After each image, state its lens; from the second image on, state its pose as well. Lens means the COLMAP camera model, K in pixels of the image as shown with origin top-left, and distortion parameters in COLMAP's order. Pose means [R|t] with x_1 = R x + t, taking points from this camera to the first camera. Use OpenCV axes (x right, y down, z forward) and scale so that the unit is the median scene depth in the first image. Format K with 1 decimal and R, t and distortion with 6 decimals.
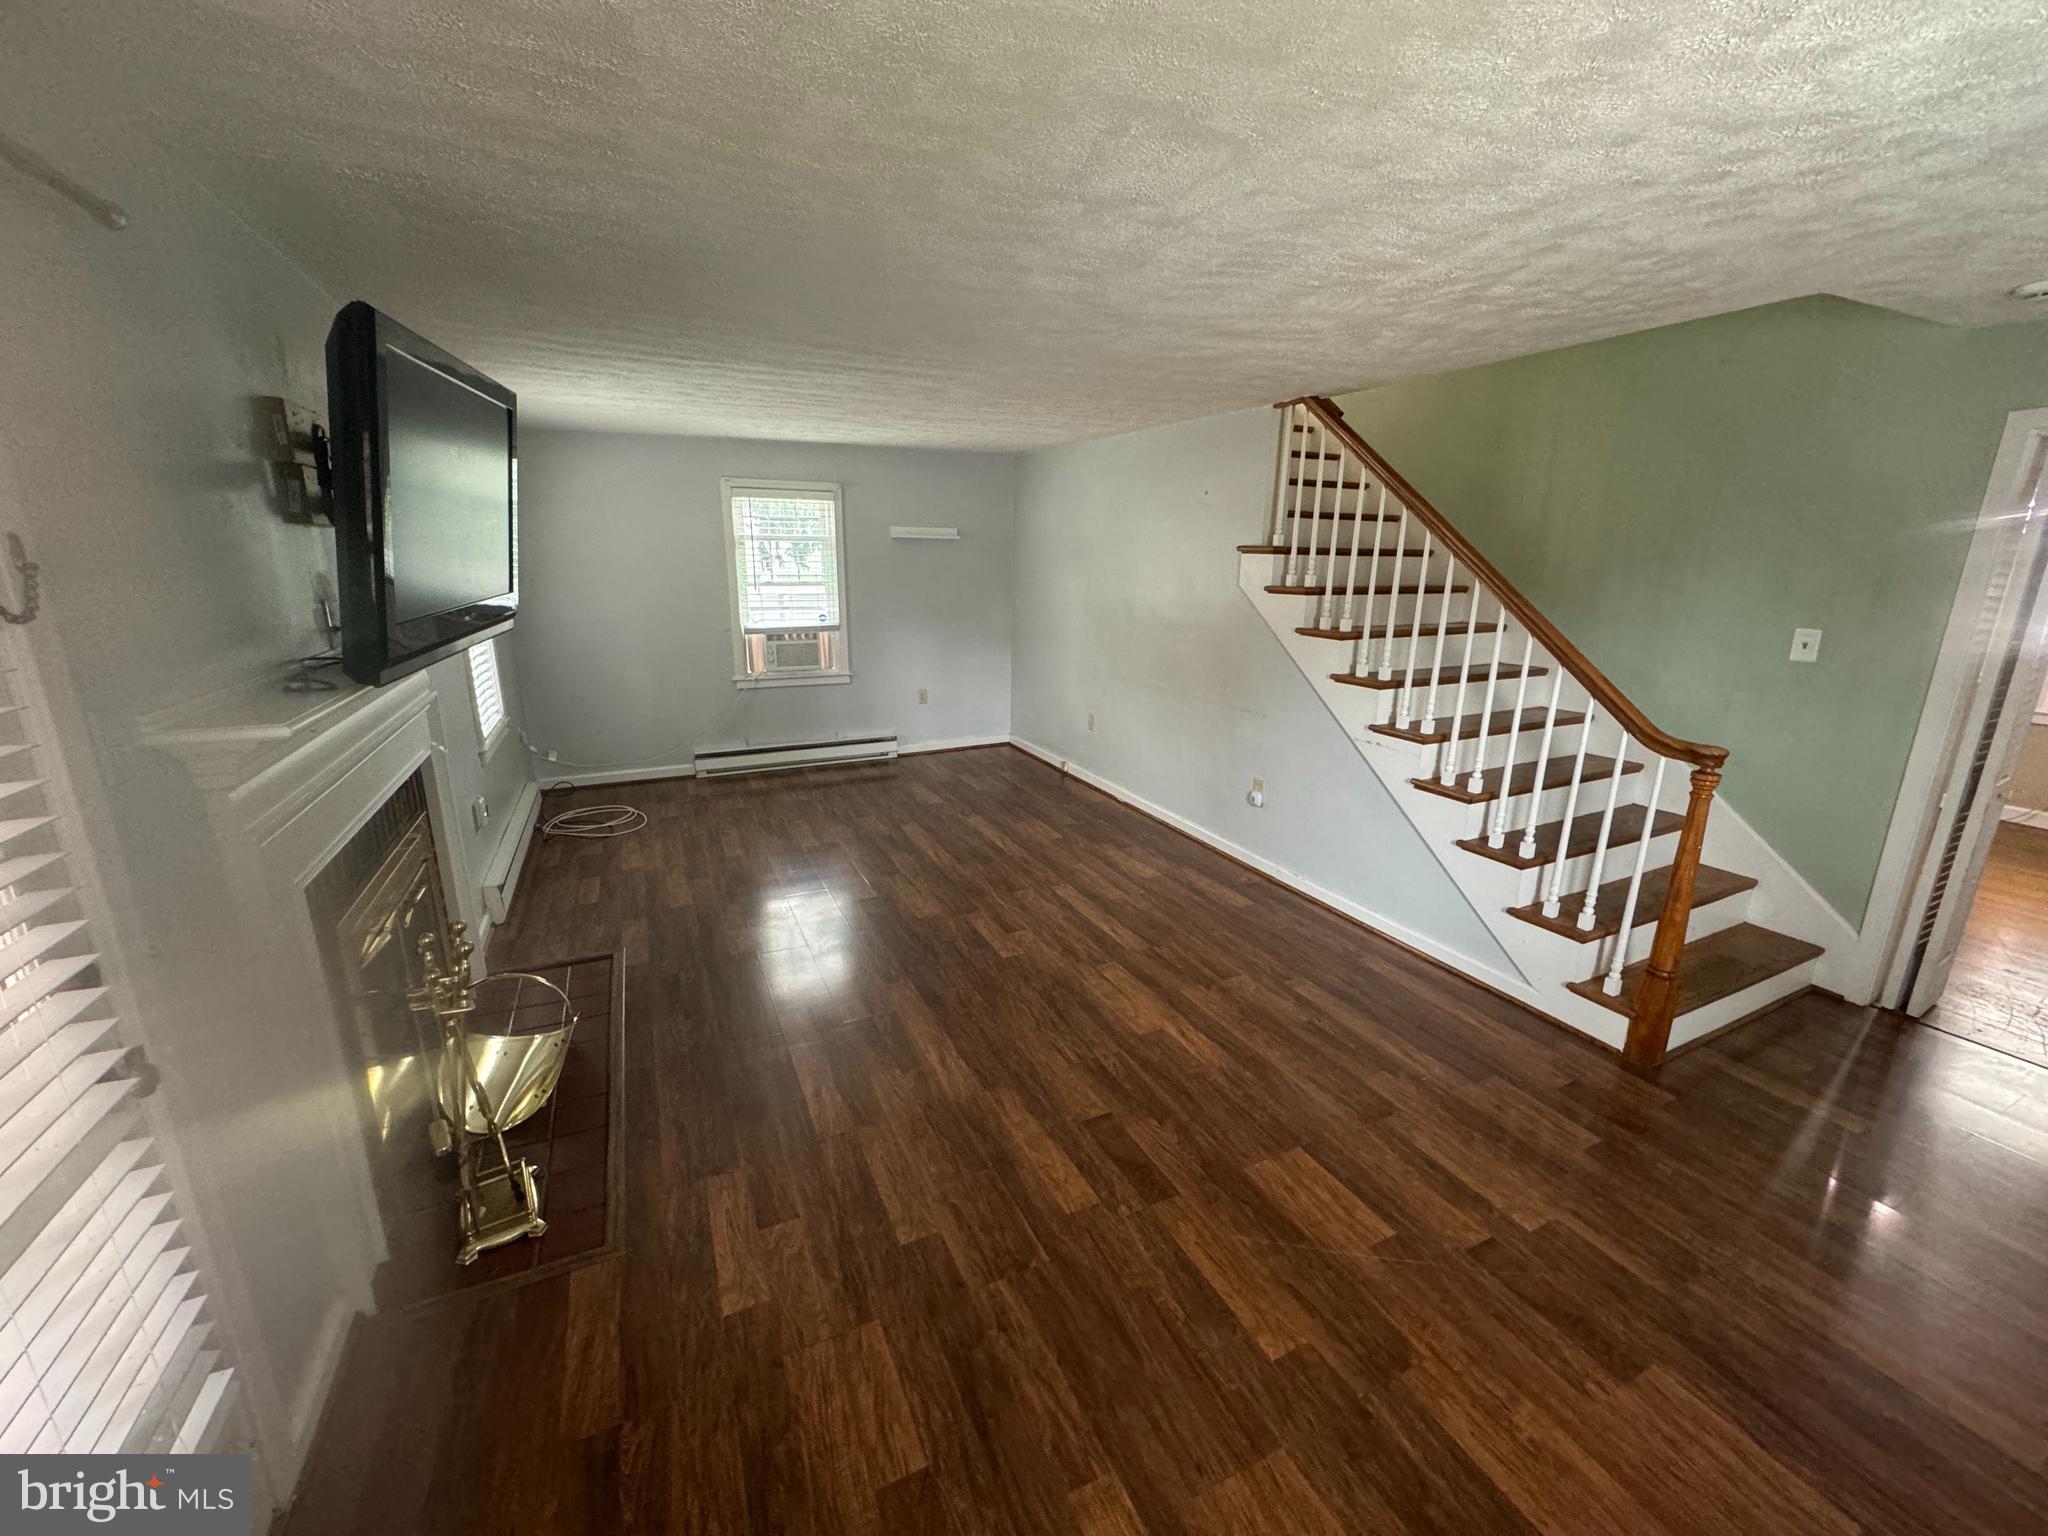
lens RADIAL K [[818.4, 0, 1023.0], [0, 818.4, 764.3], [0, 0, 1]] dist [-0.001508, 0.000276]
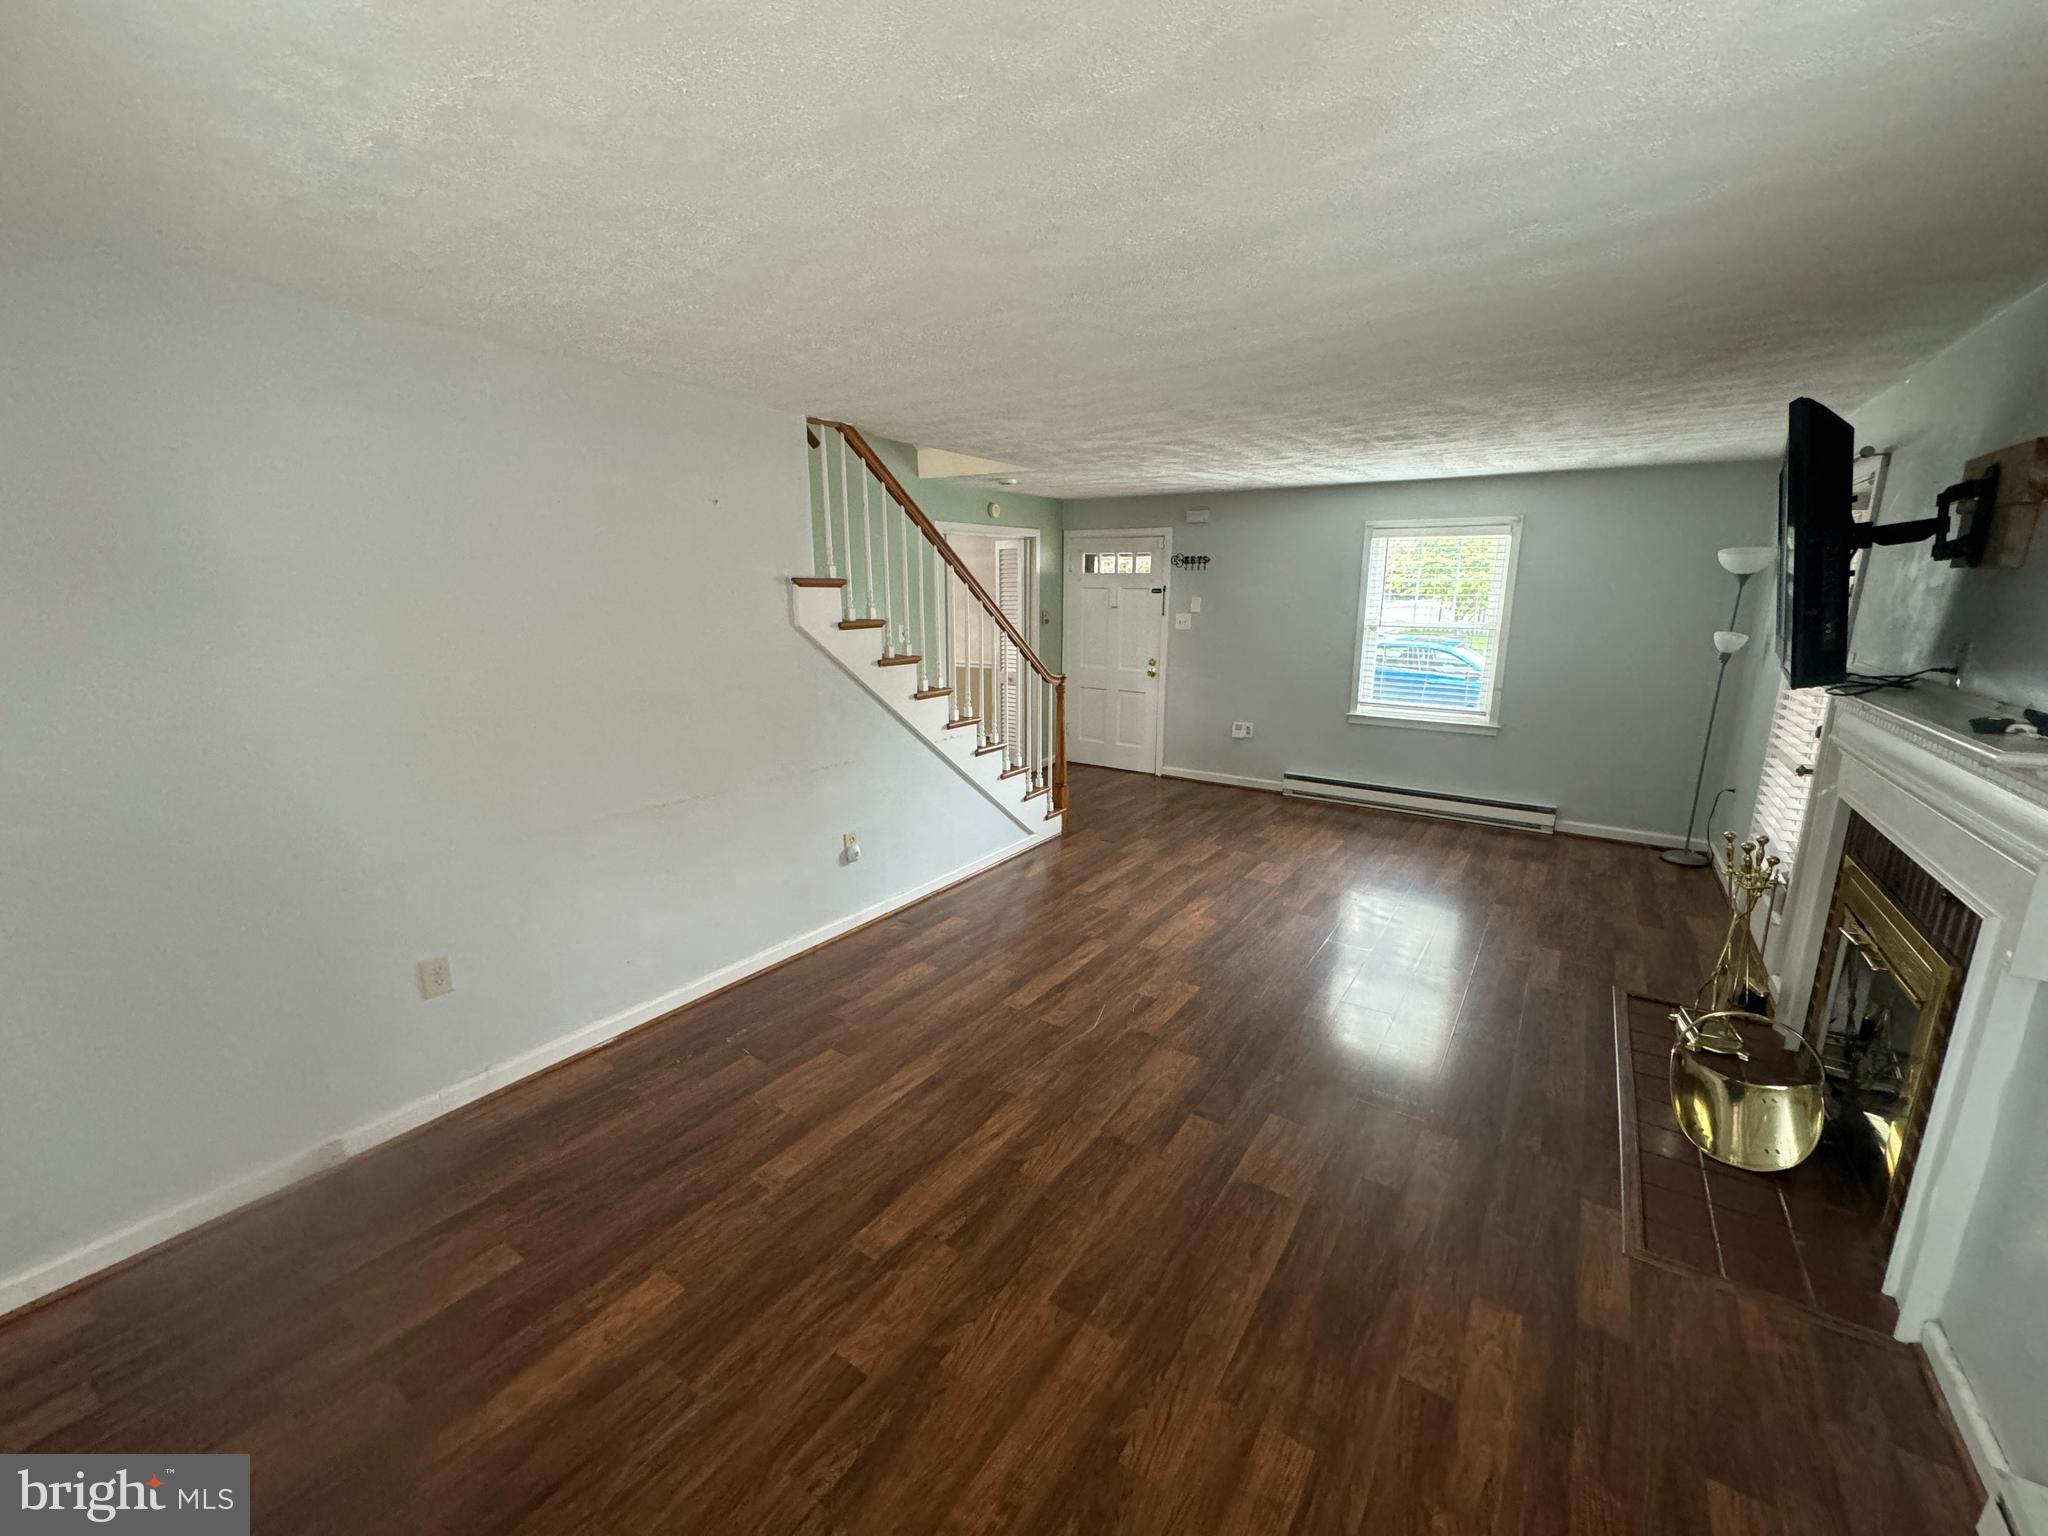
lens RADIAL K [[818.4, 0, 1023.0], [0, 818.4, 764.3], [0, 0, 1]] dist [-0.001508, 0.000276]
pose [[-0.502272, -0.193800, 0.842713, -0.605599], [0.213298, 0.916679, 0.337940, -0.343755], [-0.837990, 0.349486, -0.419085, 1.290224]]
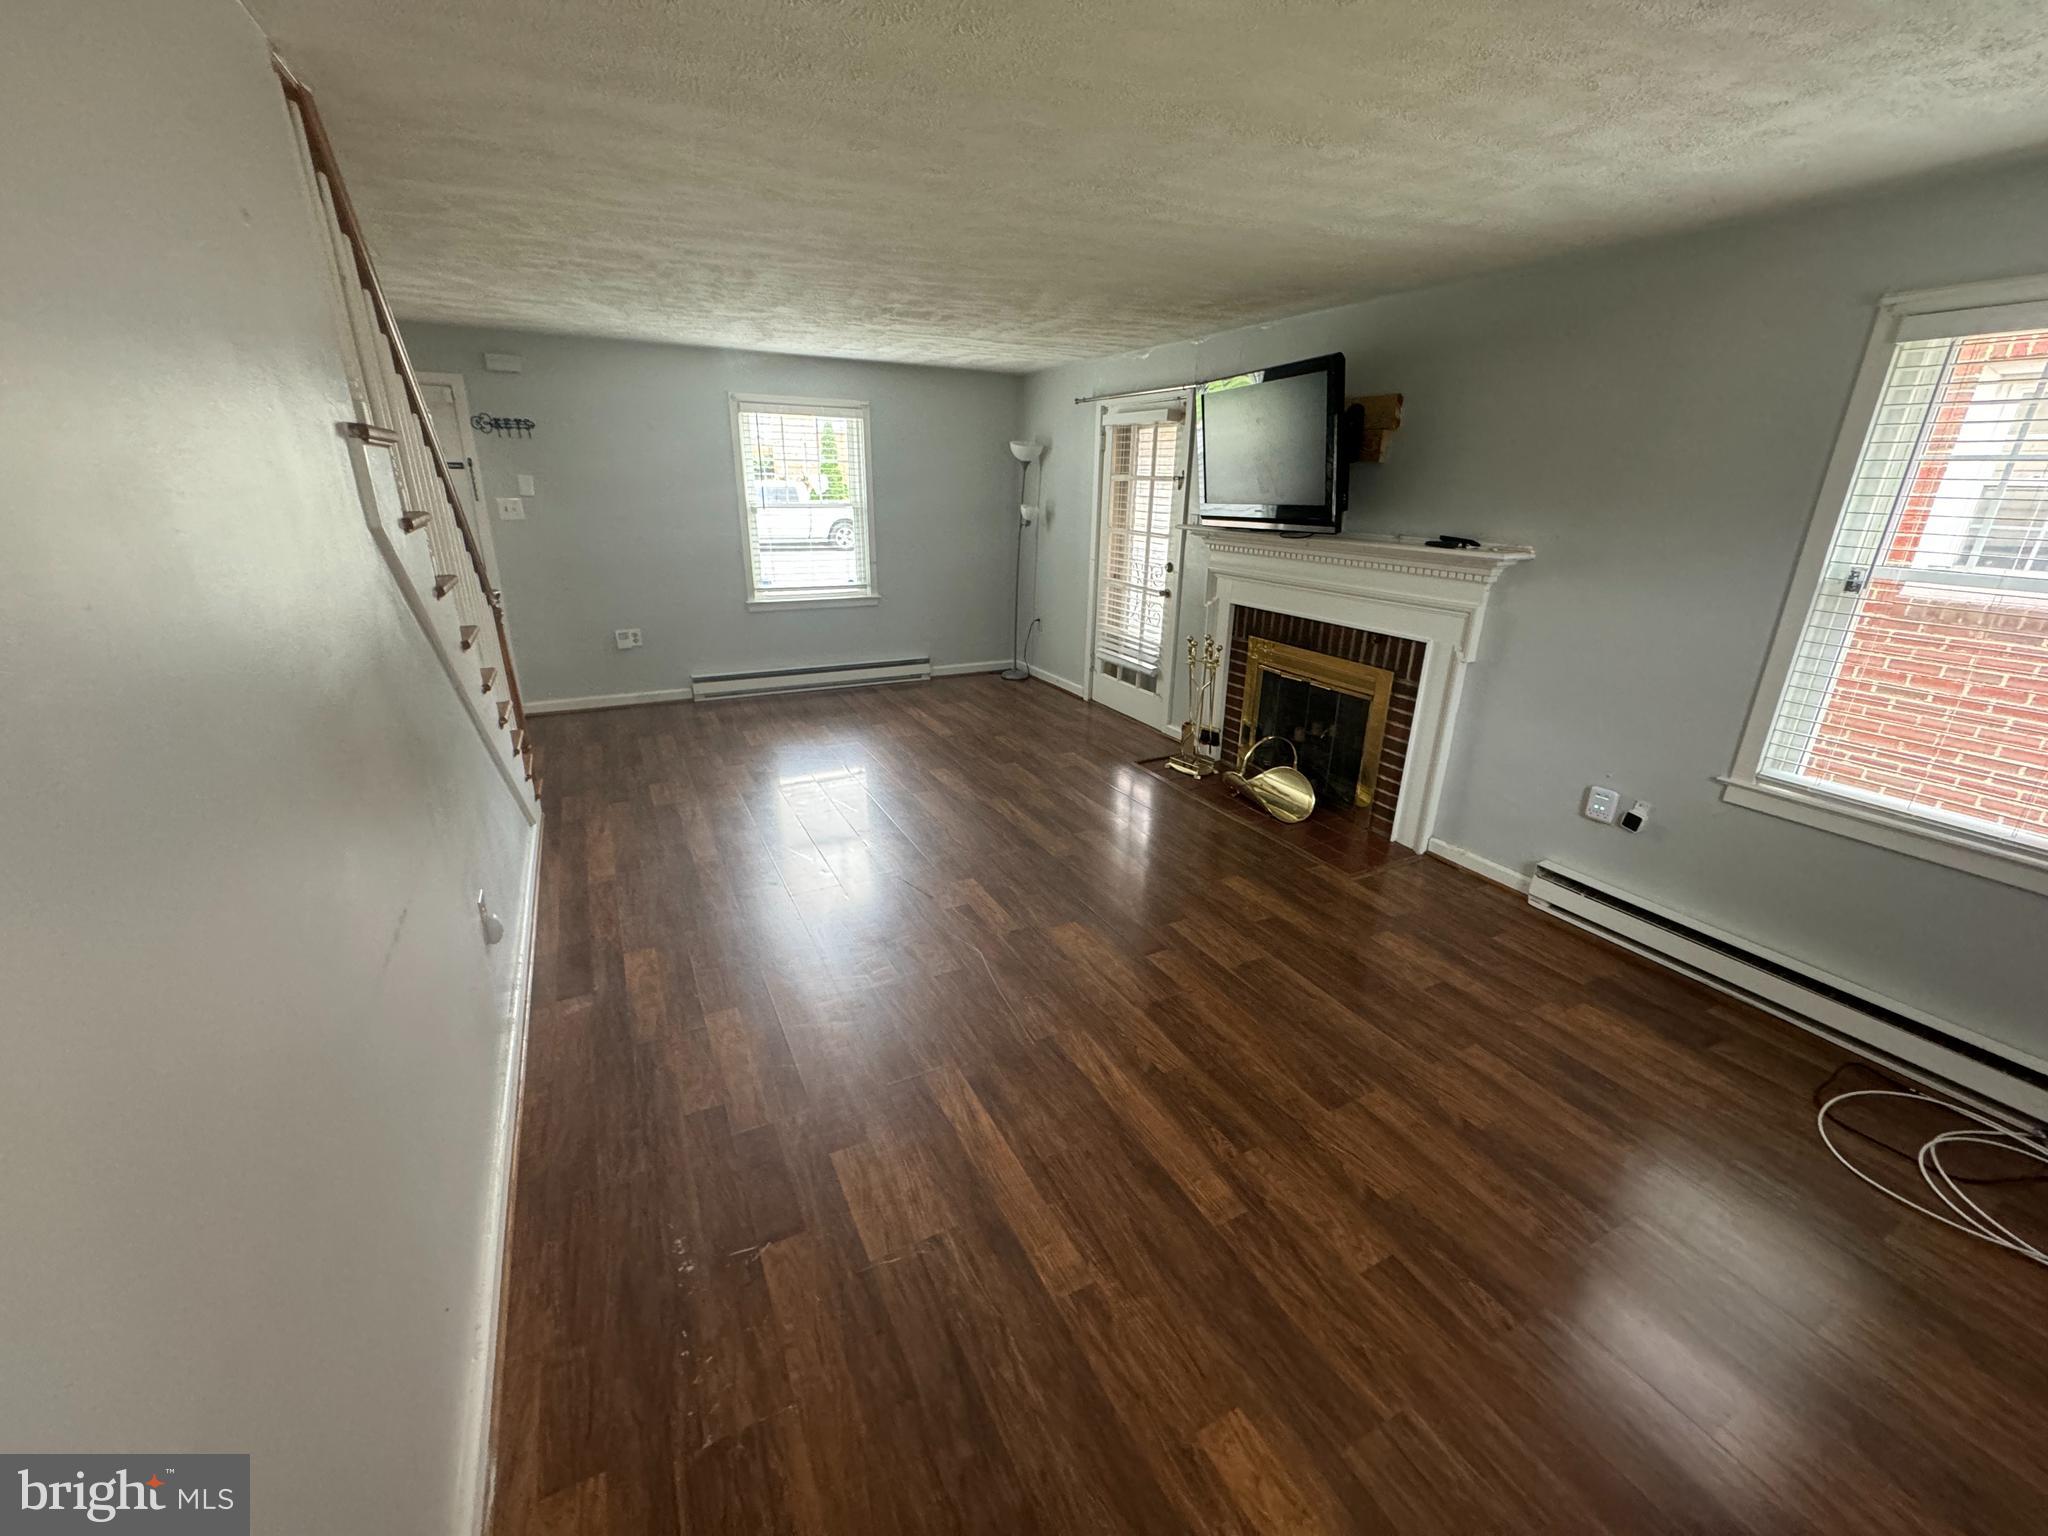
lens RADIAL K [[818.4, 0, 1023.0], [0, 818.4, 764.3], [0, 0, 1]] dist [-0.001508, 0.000276]
pose [[-0.999021, -0.014379, -0.041830, -0.034670], [-0.035324, 0.828532, 0.558826, -0.383926], [0.026622, 0.559757, -0.828229, 1.506934]]
